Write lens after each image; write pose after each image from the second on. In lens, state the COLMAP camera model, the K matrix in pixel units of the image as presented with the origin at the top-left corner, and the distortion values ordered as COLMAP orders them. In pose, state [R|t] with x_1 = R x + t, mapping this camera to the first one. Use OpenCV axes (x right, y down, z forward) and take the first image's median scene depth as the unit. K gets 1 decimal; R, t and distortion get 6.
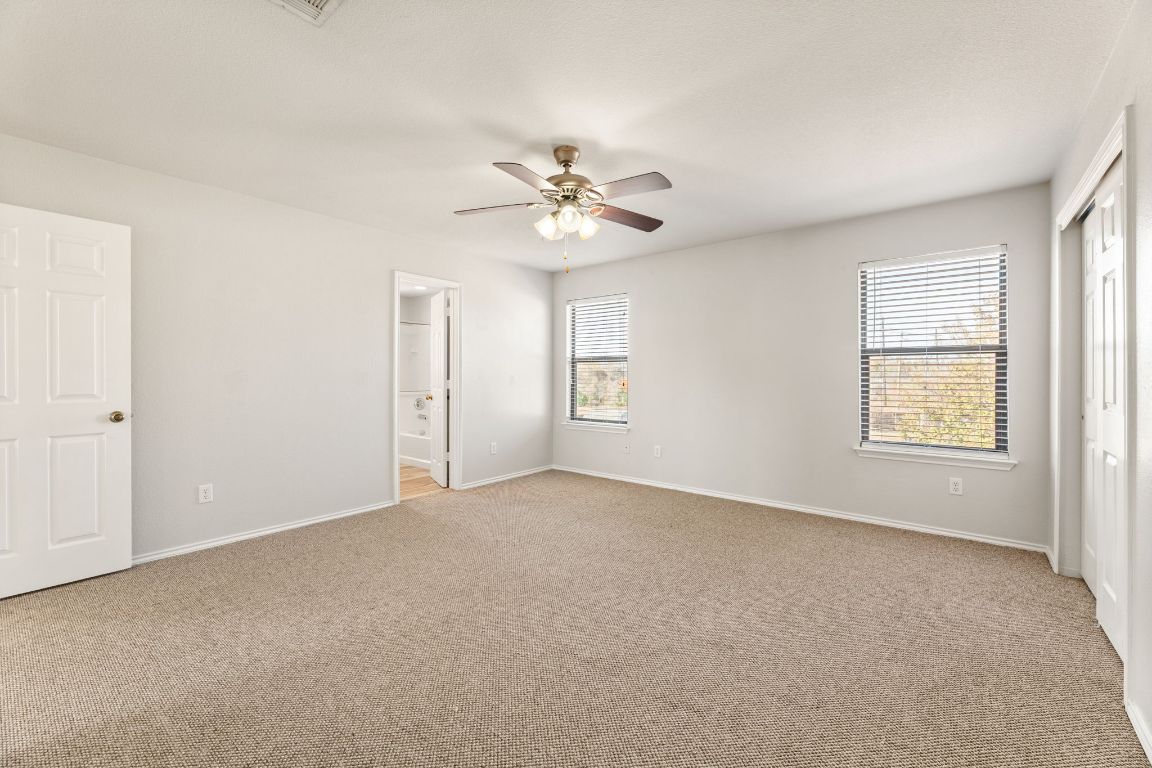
lens RADIAL K [[477.7, 0, 567.4], [0, 477.7, 377.9], [0, 0, 1]] dist [0.000742, -0.000882]
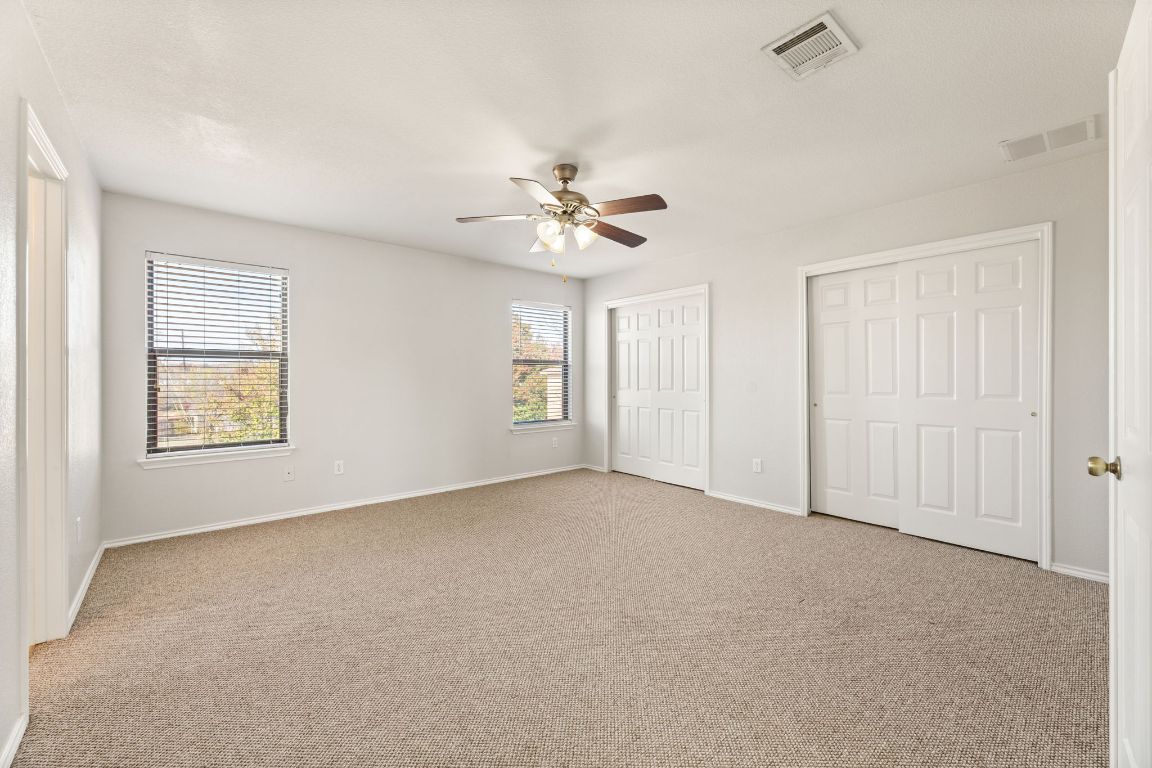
lens RADIAL K [[477.7, 0, 565.4], [0, 477.7, 377.7], [0, 0, 1]] dist [0.000742, -0.000882]
pose [[0.139416, 0.001342, 0.990233, -0.171515], [0.004291, 0.999989, -0.001959, -0.000674], [-0.990225, 0.004522, 0.139409, 0.138899]]
